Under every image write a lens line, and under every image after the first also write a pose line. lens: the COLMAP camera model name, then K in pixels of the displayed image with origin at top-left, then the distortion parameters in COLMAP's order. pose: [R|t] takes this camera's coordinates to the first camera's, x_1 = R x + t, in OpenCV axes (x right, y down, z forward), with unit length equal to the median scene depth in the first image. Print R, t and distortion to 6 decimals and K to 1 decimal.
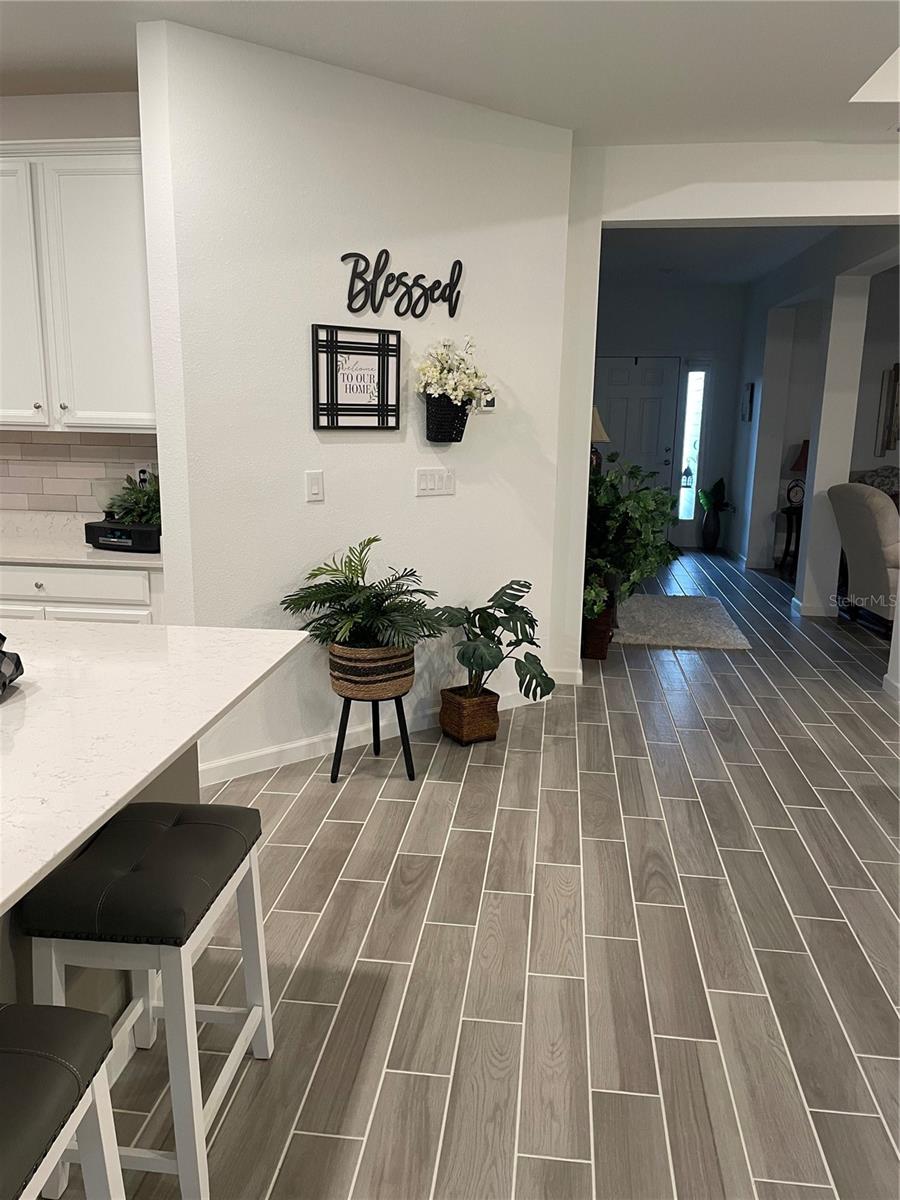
lens RADIAL K [[900.1, 0, 450.0], [0, 900.1, 600.0], [0, 0, 1]] dist [0.097603, -0.145915]
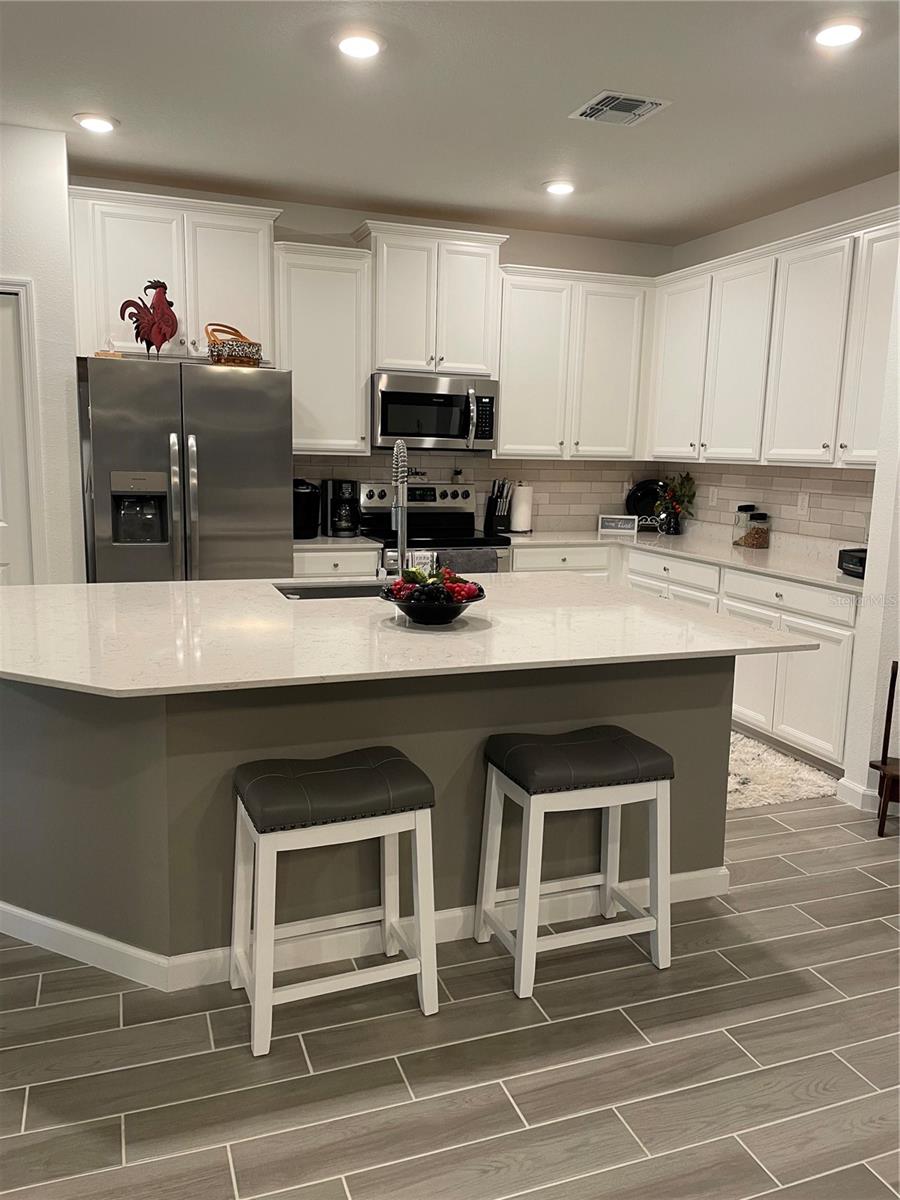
lens RADIAL K [[900.1, 0, 450.0], [0, 900.1, 600.0], [0, 0, 1]] dist [0.097603, -0.145915]
pose [[0.454614, 0.143925, -0.878983, 0.614062], [-0.188114, 0.980112, 0.063191, -0.006659], [0.870597, 0.136622, 0.472647, 0.100292]]
